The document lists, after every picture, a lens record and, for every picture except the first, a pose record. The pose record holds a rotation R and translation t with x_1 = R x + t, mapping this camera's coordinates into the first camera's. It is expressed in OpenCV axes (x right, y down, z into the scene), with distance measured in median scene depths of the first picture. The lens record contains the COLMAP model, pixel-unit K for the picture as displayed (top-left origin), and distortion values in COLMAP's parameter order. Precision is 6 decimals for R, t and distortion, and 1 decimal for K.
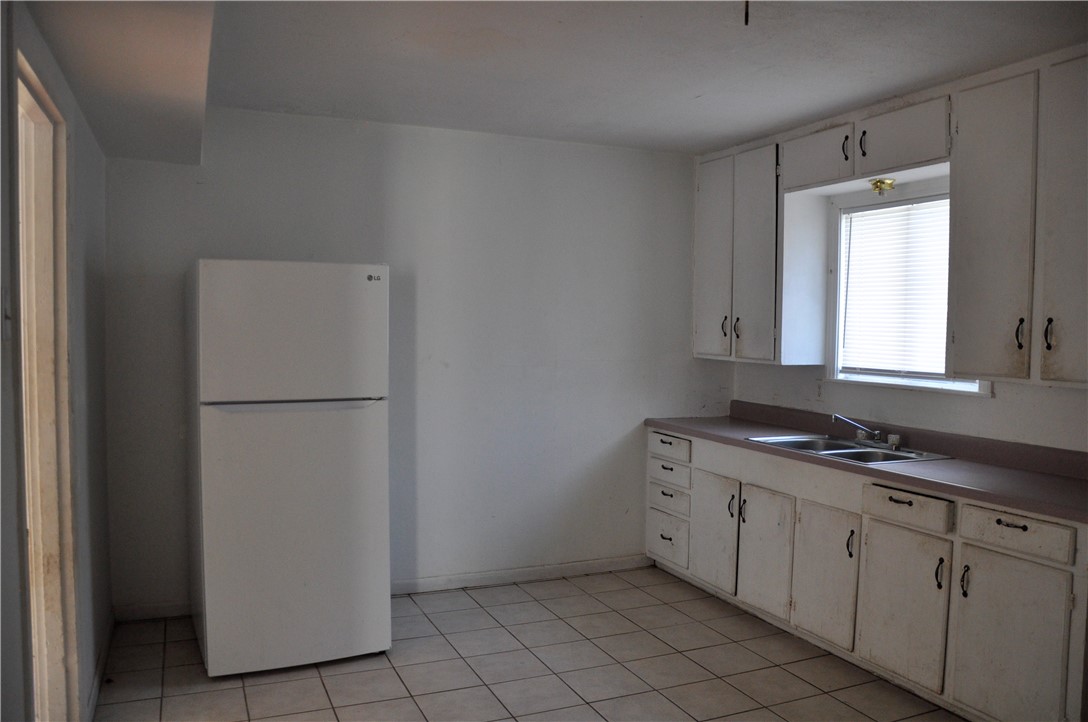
lens RADIAL K [[837.6, 0, 544.6], [0, 837.6, 362.3], [0, 0, 1]] dist [-0.140745, 0.082861]
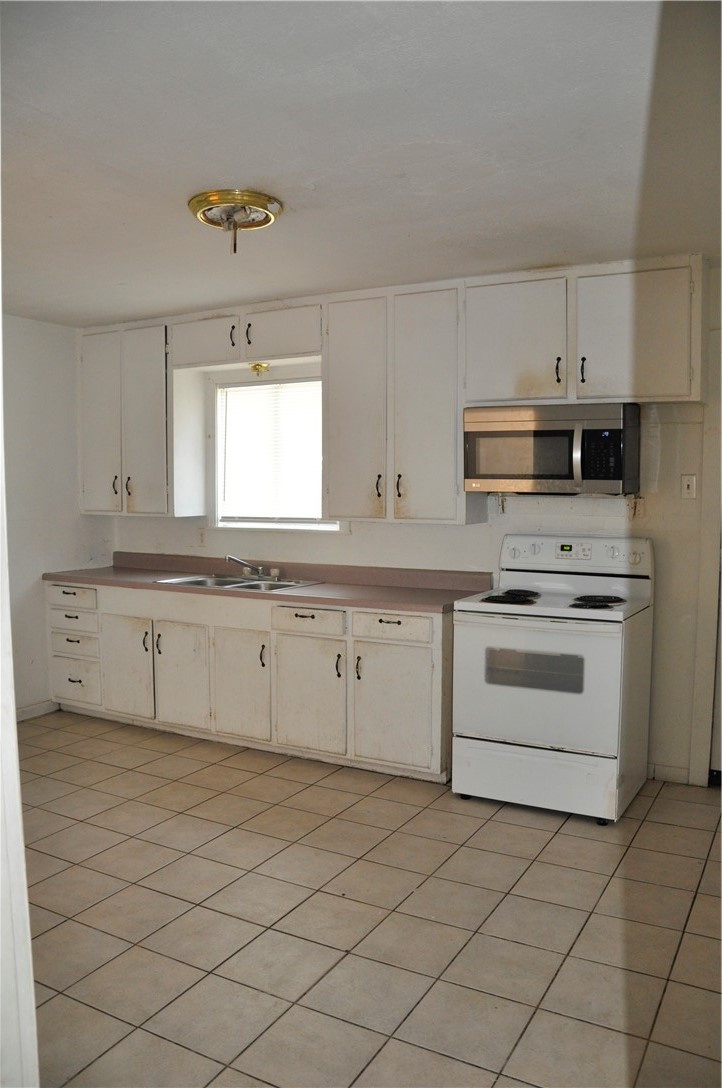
lens RADIAL K [[837.6, 0, 353.1], [0, 837.6, 540.9], [0, 0, 1]] dist [-0.140745, 0.082861]
pose [[0.803688, -0.055999, 0.592411, -0.233442], [0.039741, 0.998391, 0.040460, -0.000983], [-0.593723, -0.008974, 0.804620, -0.099692]]
